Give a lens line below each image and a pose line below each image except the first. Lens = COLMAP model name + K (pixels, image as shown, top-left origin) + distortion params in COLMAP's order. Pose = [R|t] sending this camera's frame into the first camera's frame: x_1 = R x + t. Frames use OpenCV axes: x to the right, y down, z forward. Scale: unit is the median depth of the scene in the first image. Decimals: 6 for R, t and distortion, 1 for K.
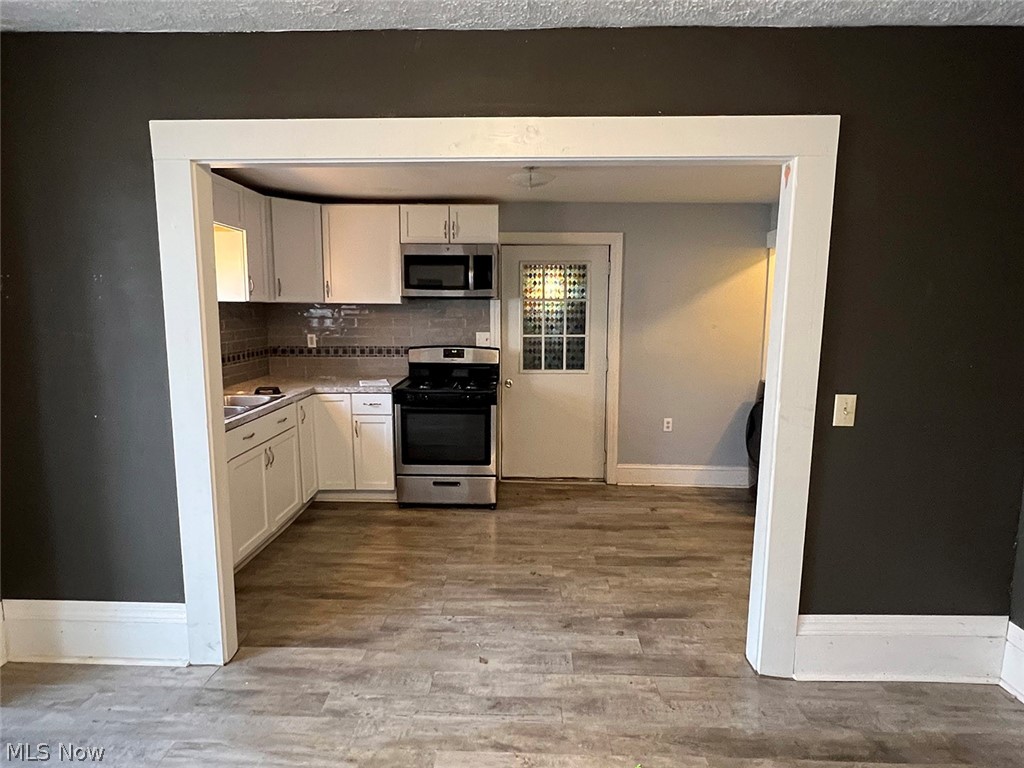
lens RADIAL K [[574.7, 0, 512.0], [0, 574.7, 384.0], [0, 0, 1]] dist [0.001530, -0.000371]
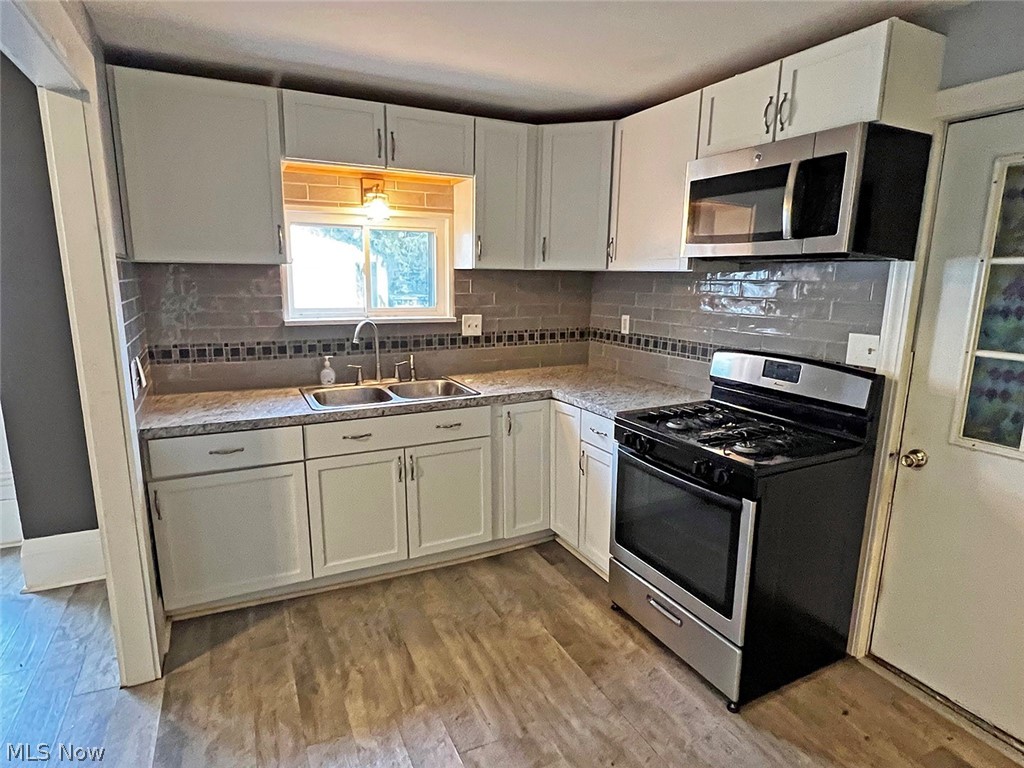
lens RADIAL K [[574.7, 0, 512.0], [0, 574.7, 384.0], [0, 0, 1]] dist [0.001530, -0.000371]
pose [[0.454019, 0.166999, -0.875202, 0.252784], [-0.125751, 0.984456, 0.122612, -0.080519], [0.882073, 0.054389, 0.467962, 0.606804]]
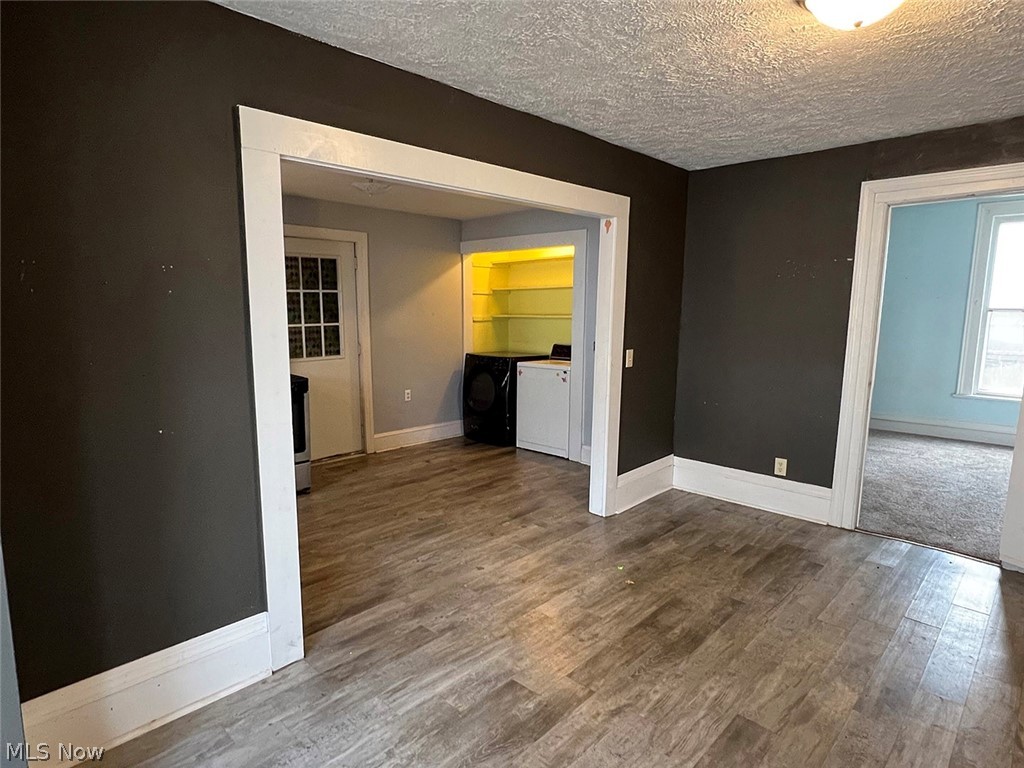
lens RADIAL K [[574.7, 0, 512.0], [0, 574.7, 384.0], [0, 0, 1]] dist [0.001530, -0.000371]
pose [[0.671857, -0.106693, 0.732956, -0.526280], [0.089175, 0.994024, 0.062954, -0.010977], [-0.735293, 0.023066, 0.677357, 0.020359]]
